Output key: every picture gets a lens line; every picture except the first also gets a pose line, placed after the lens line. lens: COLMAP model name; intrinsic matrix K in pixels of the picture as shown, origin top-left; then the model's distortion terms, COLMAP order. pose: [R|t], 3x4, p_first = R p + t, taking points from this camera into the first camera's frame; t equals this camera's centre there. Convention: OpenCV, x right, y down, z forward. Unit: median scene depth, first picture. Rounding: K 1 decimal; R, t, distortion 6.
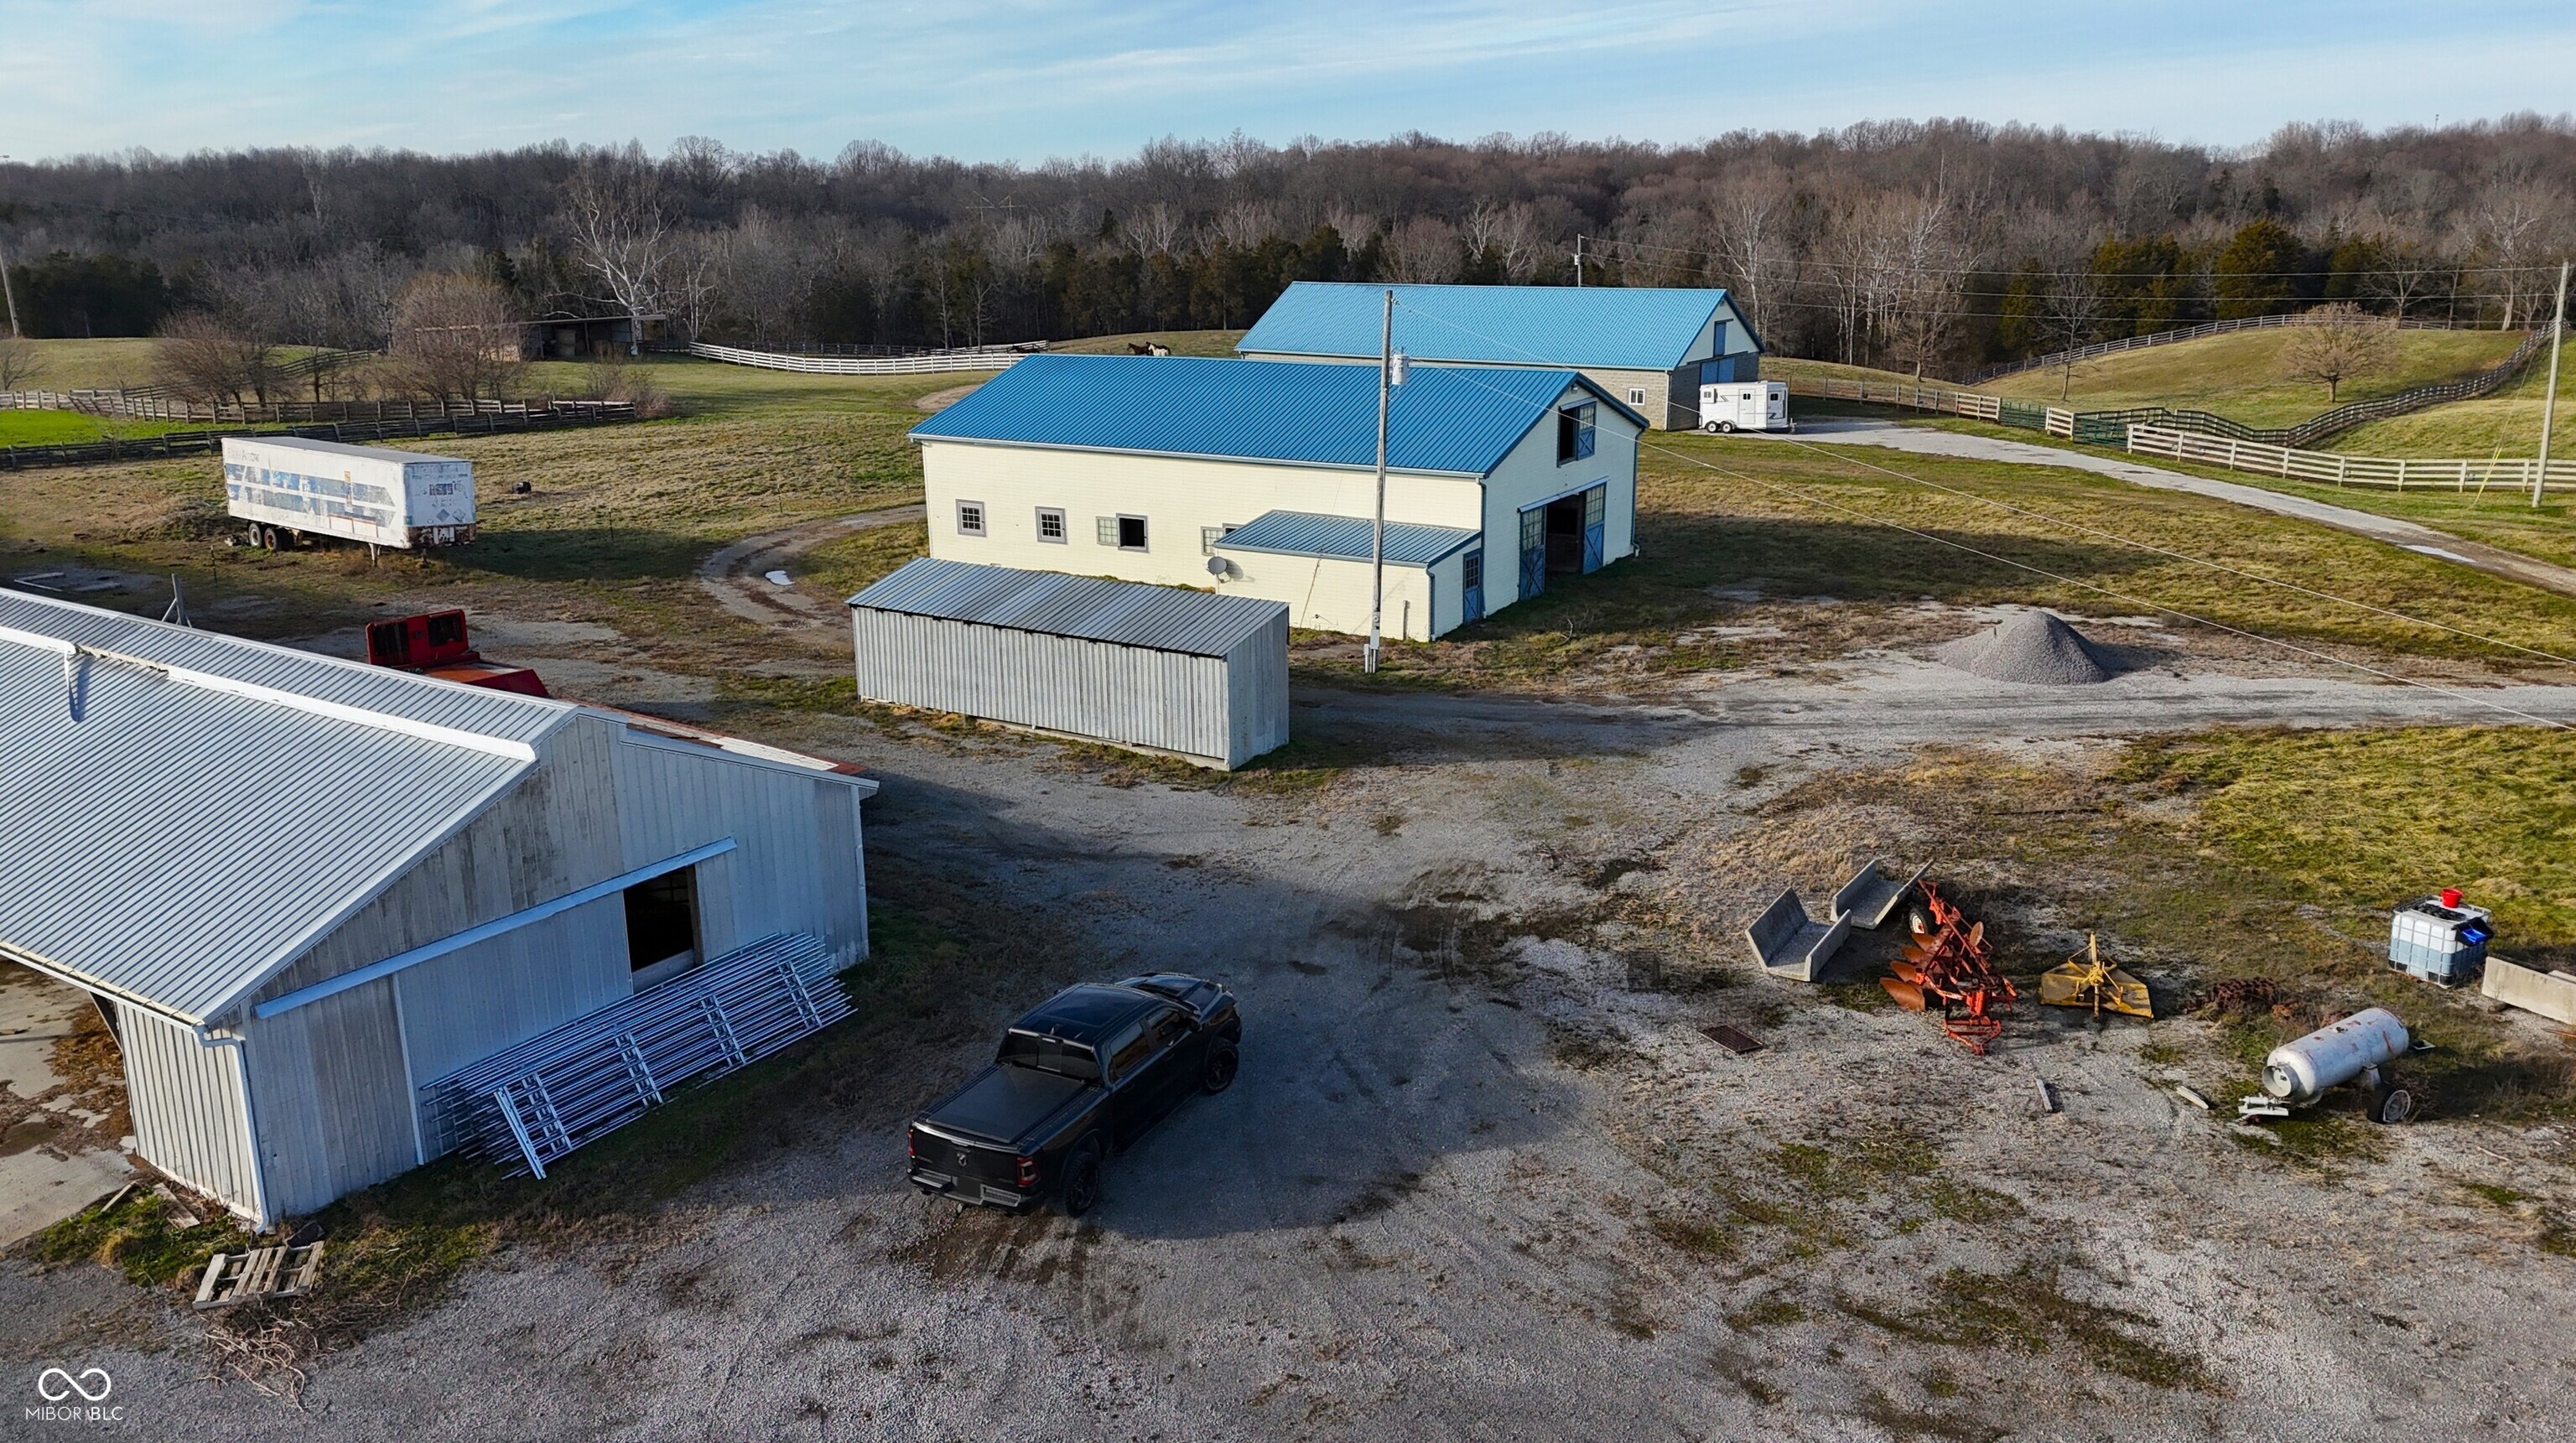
lens RADIAL K [[1883.7, 0, 1284.7], [0, 1883.7, 714.0], [0, 0, 1]] dist [0.086624, -0.077311]
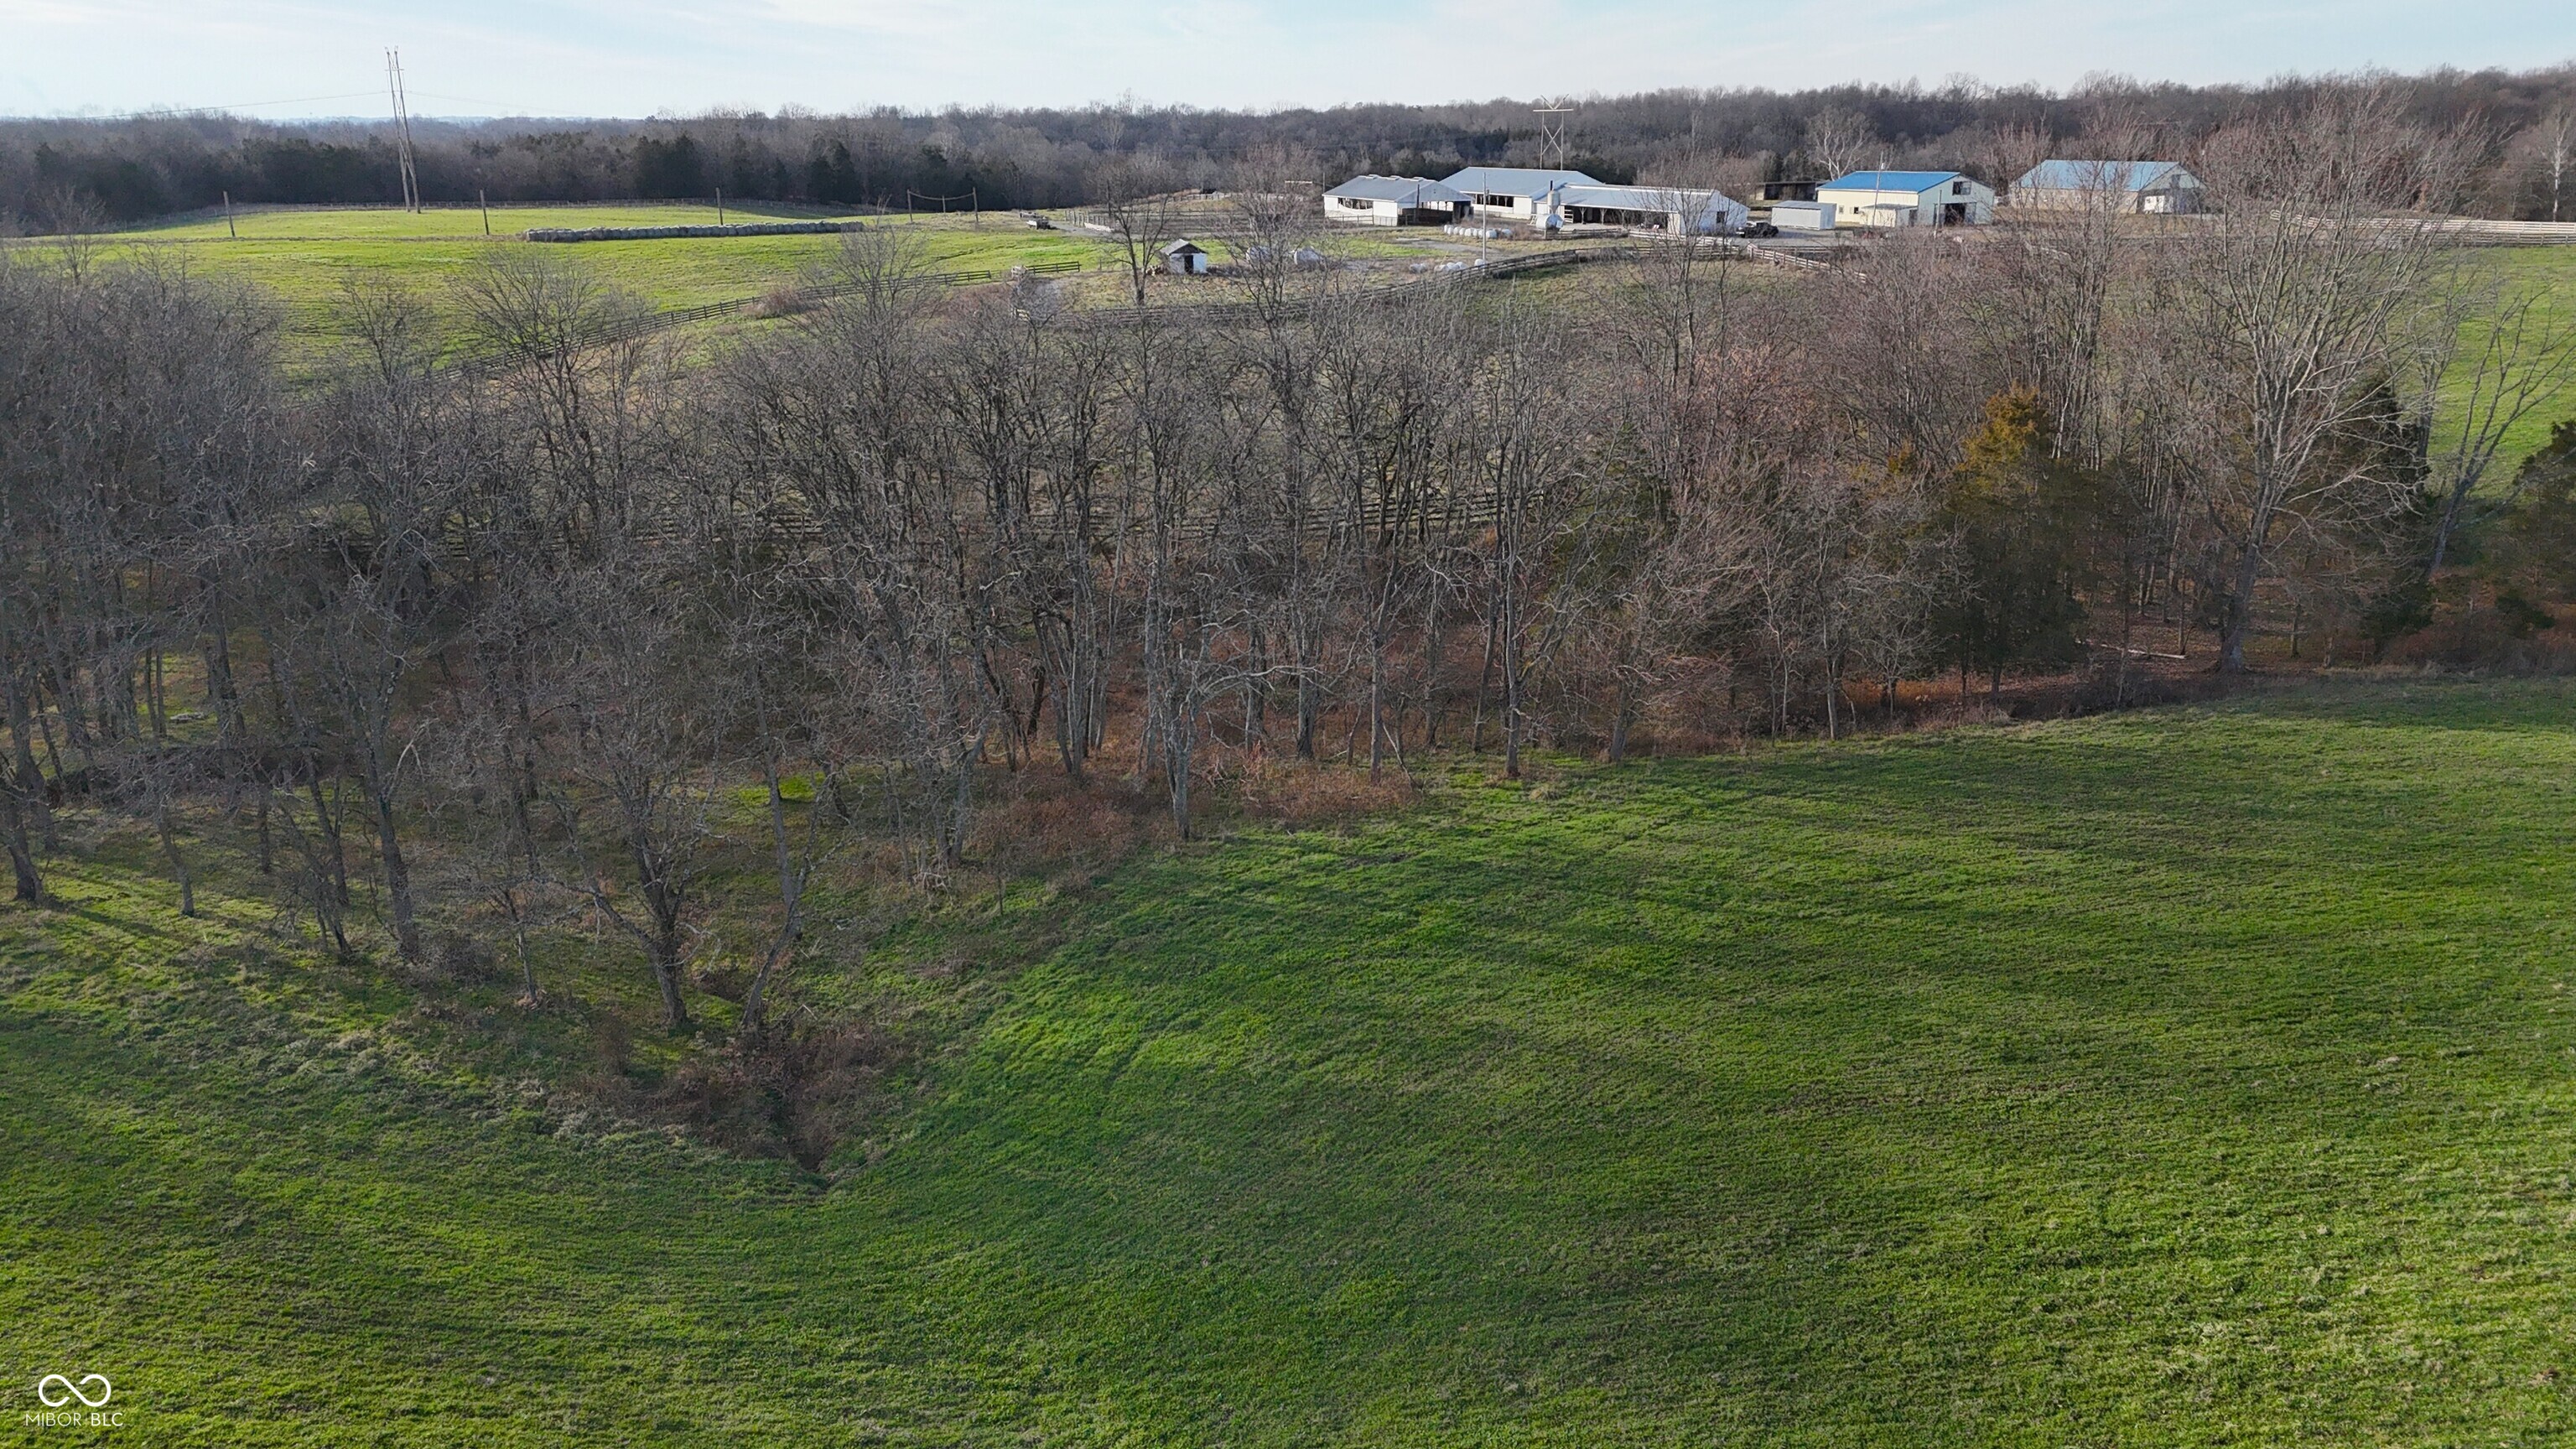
lens RADIAL K [[1891.0, 0, 1280.2], [0, 1891.0, 697.7], [0, 0, 1]] dist [0.077548, -0.063771]
pose [[0.792704, 0.178325, -0.582941, 1.225540], [-0.159291, 0.983627, 0.084288, 0.636223], [0.588428, 0.026042, 0.808130, -2.480610]]
